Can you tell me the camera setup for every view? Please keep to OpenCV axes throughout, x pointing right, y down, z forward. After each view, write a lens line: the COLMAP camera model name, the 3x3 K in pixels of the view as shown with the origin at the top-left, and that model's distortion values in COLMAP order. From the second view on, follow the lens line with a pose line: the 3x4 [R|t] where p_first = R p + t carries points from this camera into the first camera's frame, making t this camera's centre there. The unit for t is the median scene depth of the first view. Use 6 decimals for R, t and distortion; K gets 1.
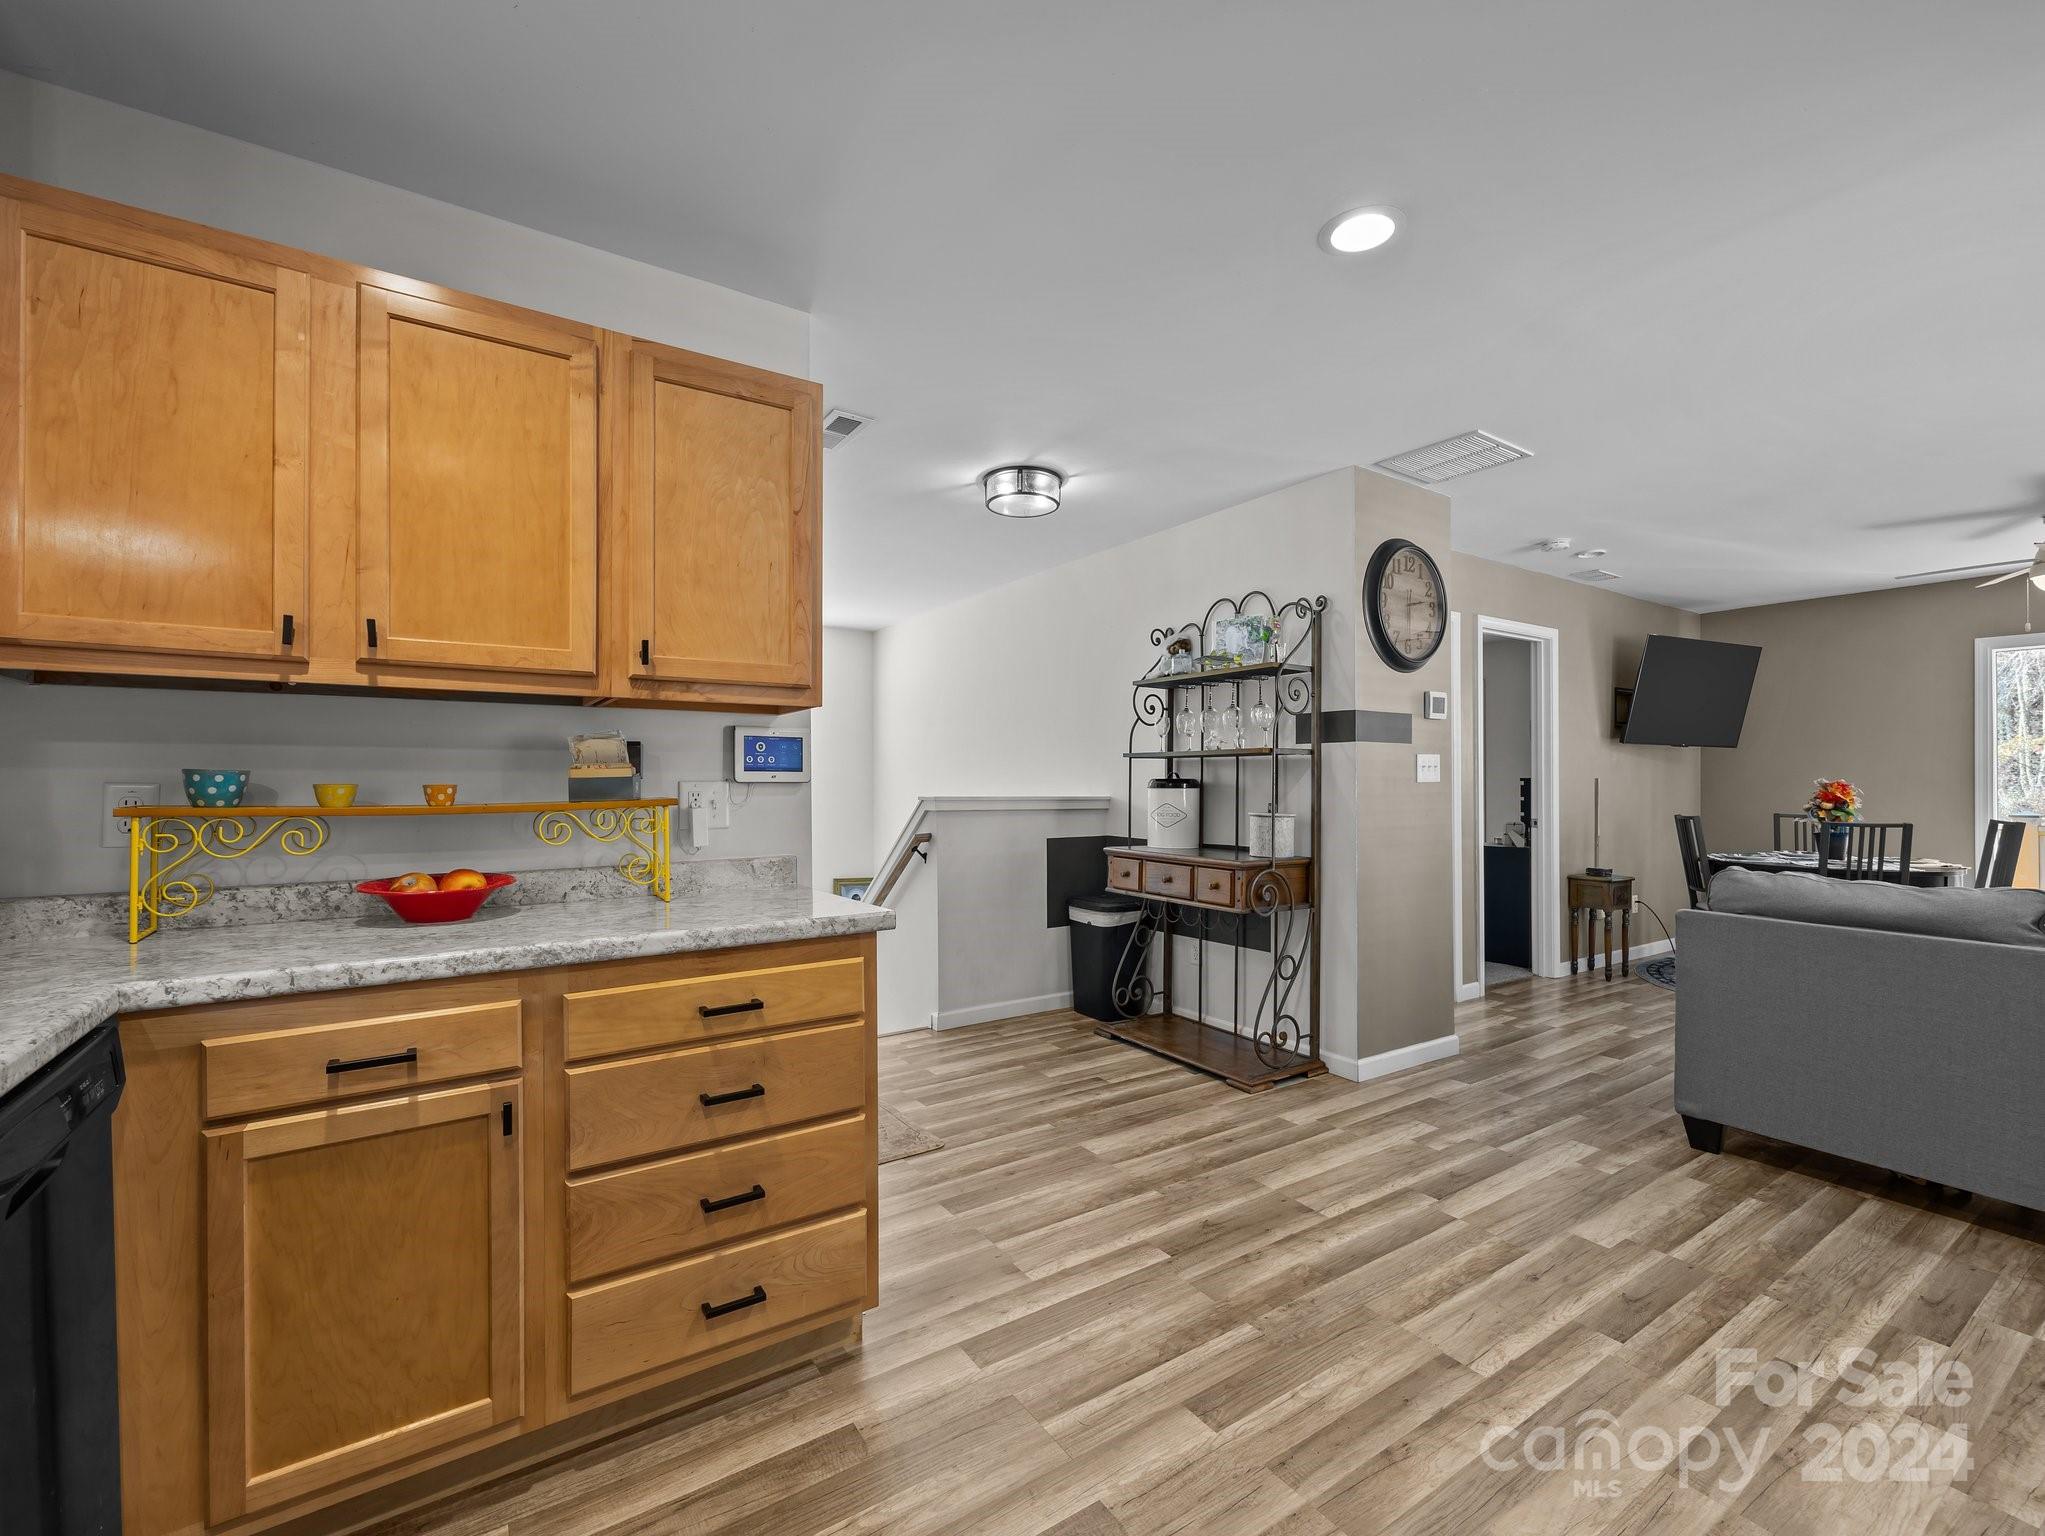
lens RADIAL K [[878.8, 0, 1024.9], [0, 878.8, 782.2], [0, 0, 1]] dist [0.000790, -0.000552]
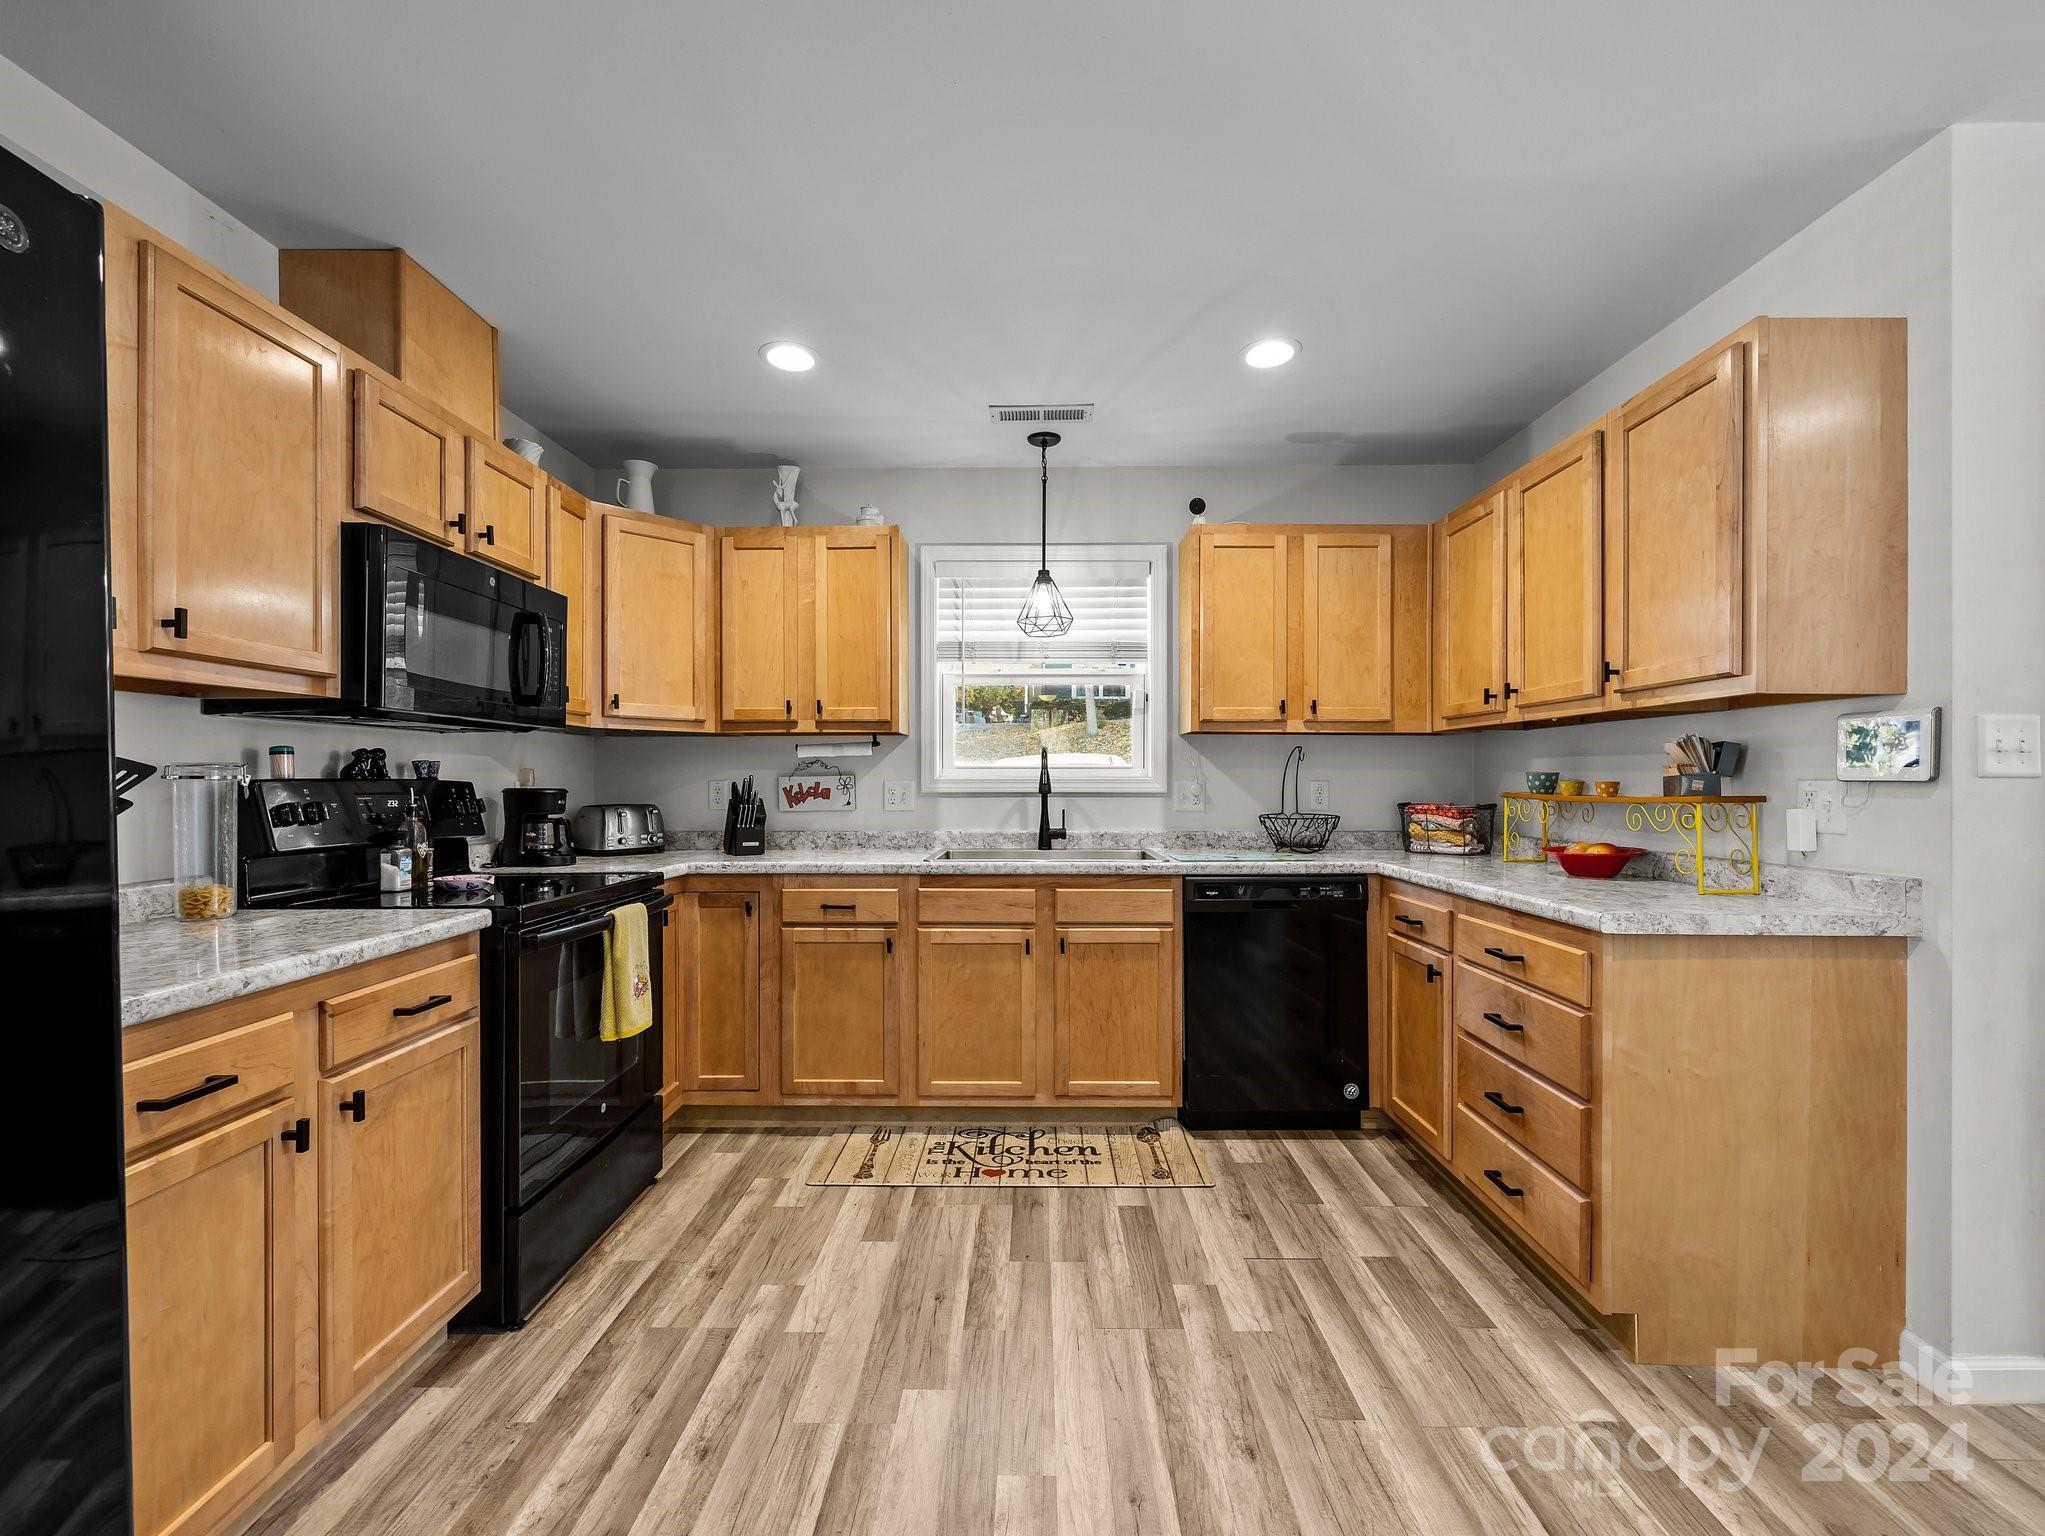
lens RADIAL K [[878.8, 0, 1024.9], [0, 878.8, 782.2], [0, 0, 1]] dist [0.000790, -0.000552]
pose [[-0.565023, 0.005578, -0.825057, 1.114519], [0.000727, 0.999980, 0.006263, -0.005907], [0.825075, 0.002939, -0.565015, 1.132193]]
